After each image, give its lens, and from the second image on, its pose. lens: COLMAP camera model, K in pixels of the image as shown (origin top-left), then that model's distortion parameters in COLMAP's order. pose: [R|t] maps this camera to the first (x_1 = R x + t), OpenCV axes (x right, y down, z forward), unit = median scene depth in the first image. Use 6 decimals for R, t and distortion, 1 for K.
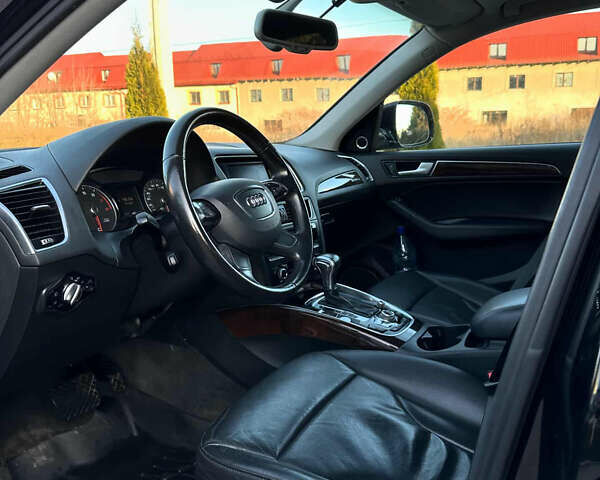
lens RADIAL K [[541.5, 0, 300.0], [0, 541.5, 240.0], [0, 0, 1]] dist [0.115059, -0.239578]
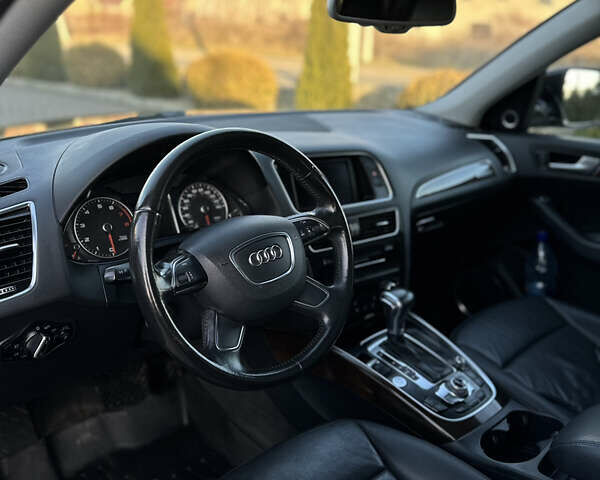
lens RADIAL K [[548.2, 0, 300.0], [0, 548.2, 240.0], [0, 0, 1]] dist [0.142879, -0.243735]
pose [[0.942173, 0.158776, -0.295126, 0.143234], [-0.110658, 0.978644, 0.173236, -0.172372], [0.316329, -0.130560, 0.939622, 0.191649]]
